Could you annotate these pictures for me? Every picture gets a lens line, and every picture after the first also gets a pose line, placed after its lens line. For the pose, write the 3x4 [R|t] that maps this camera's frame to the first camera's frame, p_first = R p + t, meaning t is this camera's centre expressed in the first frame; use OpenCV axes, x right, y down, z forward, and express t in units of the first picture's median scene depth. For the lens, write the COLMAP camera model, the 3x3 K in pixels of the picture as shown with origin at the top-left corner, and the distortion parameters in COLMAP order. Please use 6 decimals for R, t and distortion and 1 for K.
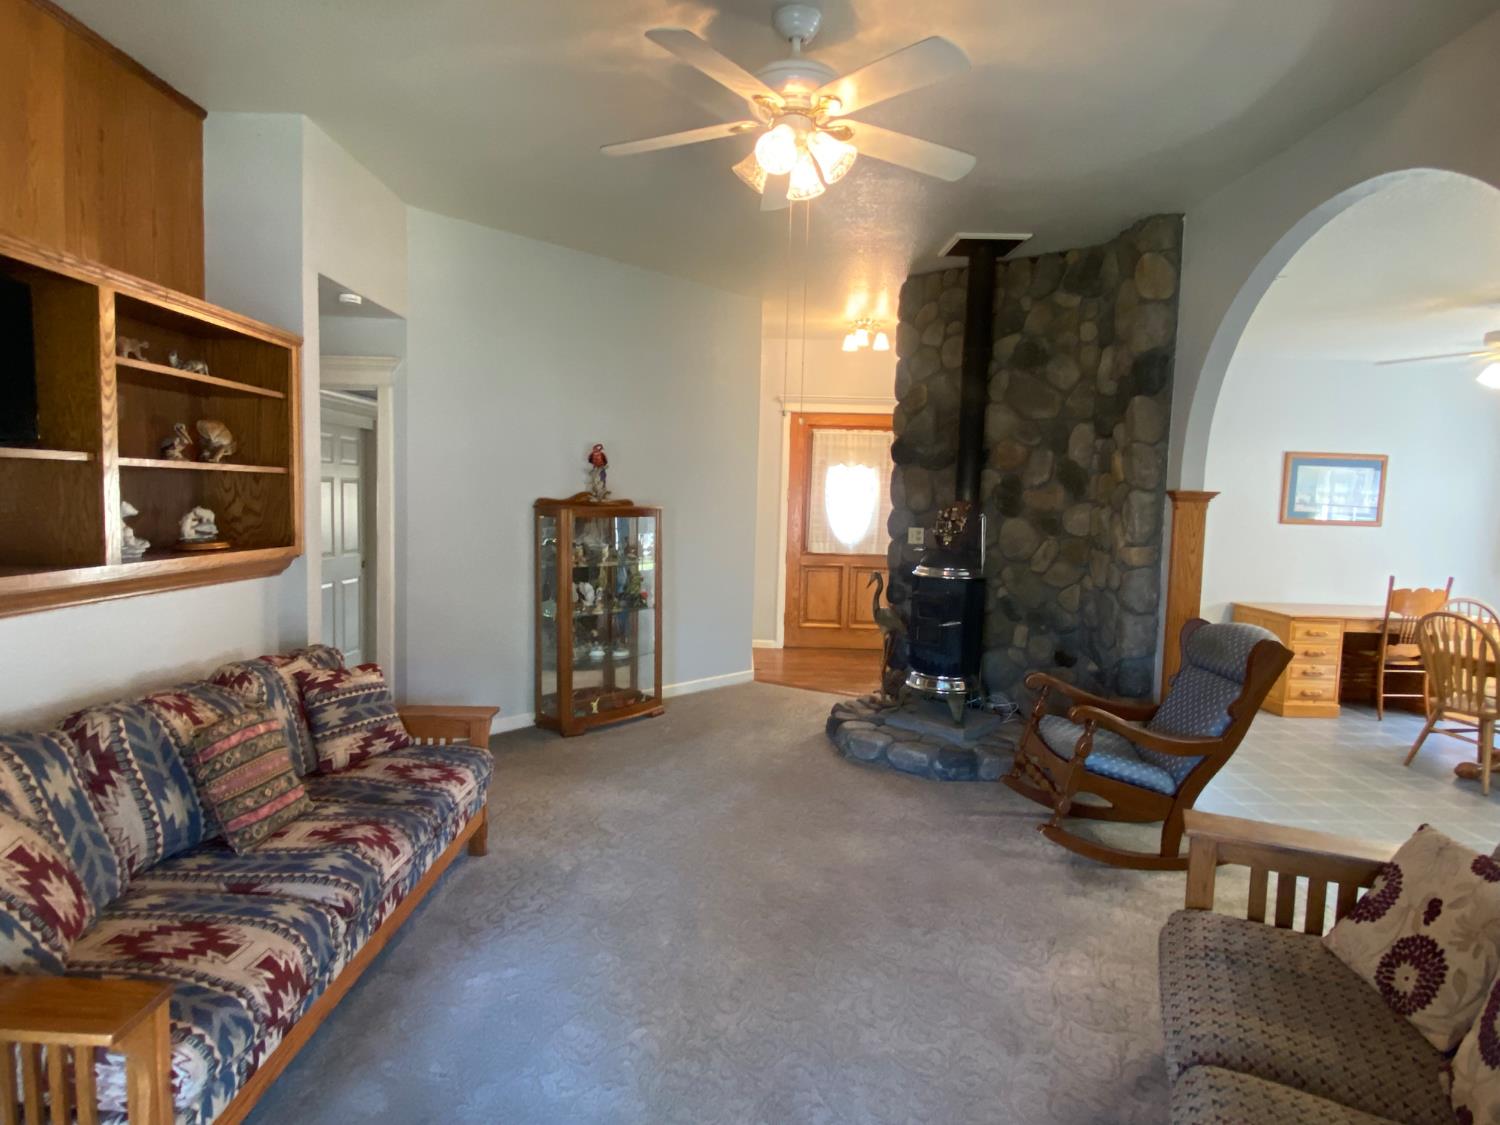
lens RADIAL K [[805.3, 0, 742.9], [0, 805.3, 557.9], [0, 0, 1]] dist [0.030230, -0.038251]
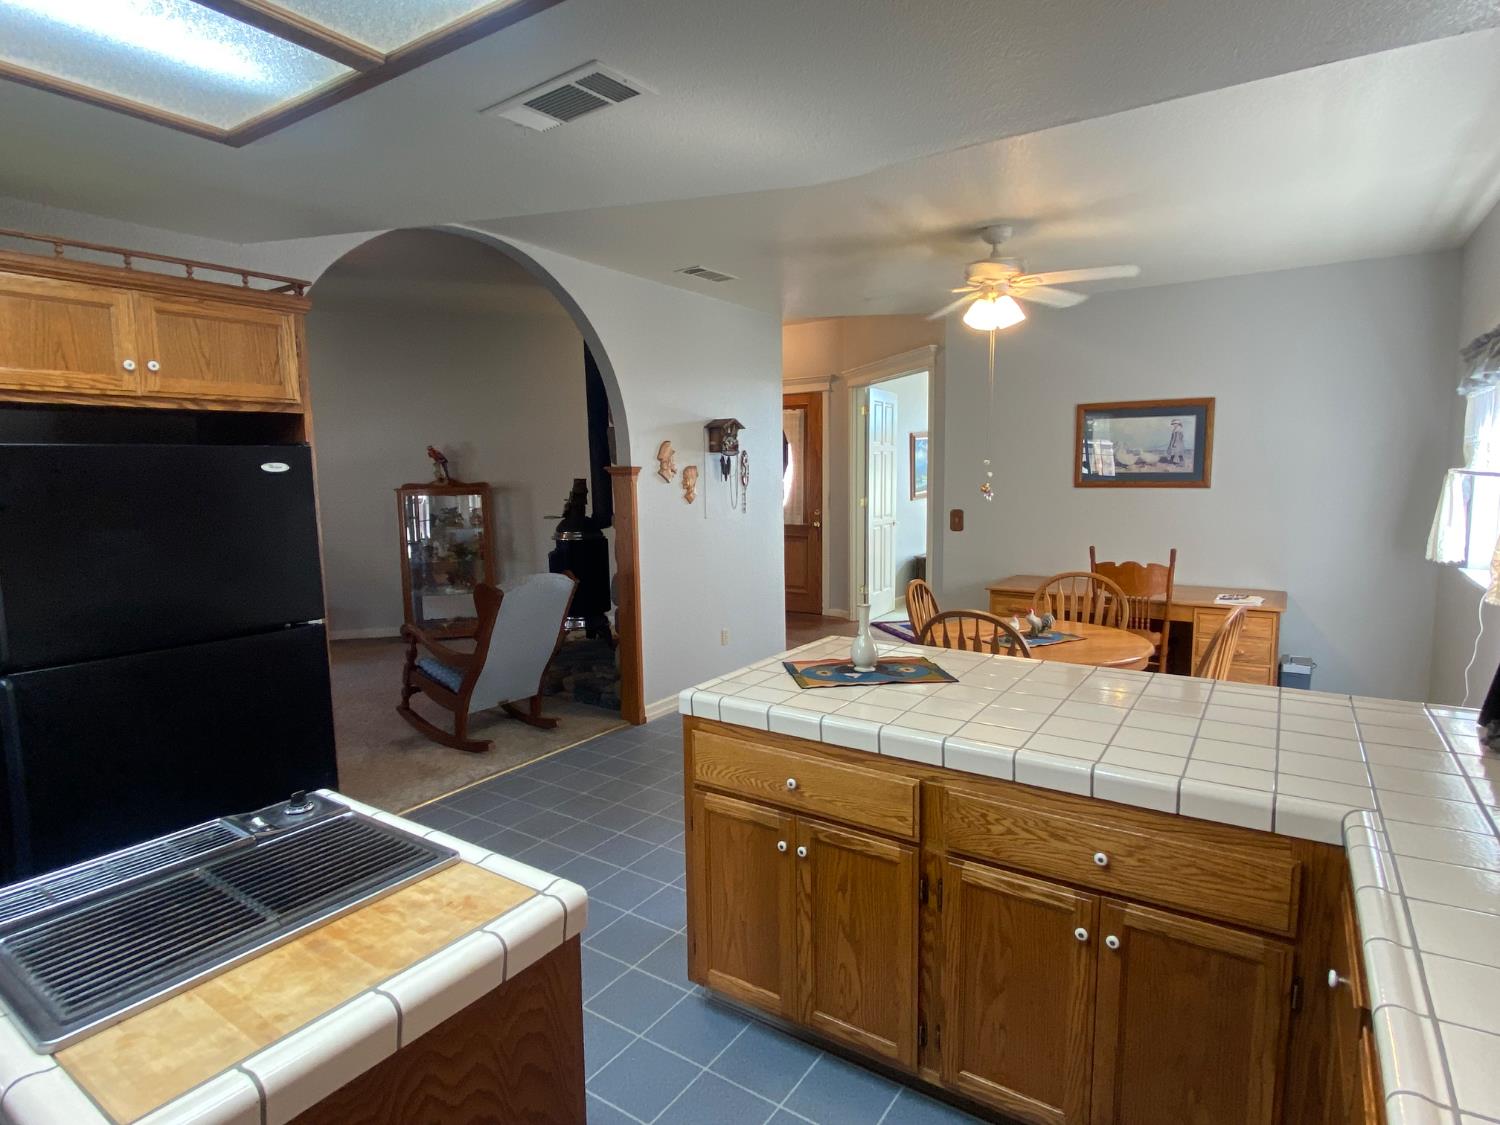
lens RADIAL K [[805.3, 0, 742.9], [0, 805.3, 557.9], [0, 0, 1]] dist [0.030230, -0.038251]
pose [[0.820118, 0.021497, -0.571791, 1.847042], [-0.007552, 0.999614, 0.026750, 0.026619], [0.572145, -0.017620, 0.819963, 0.169786]]
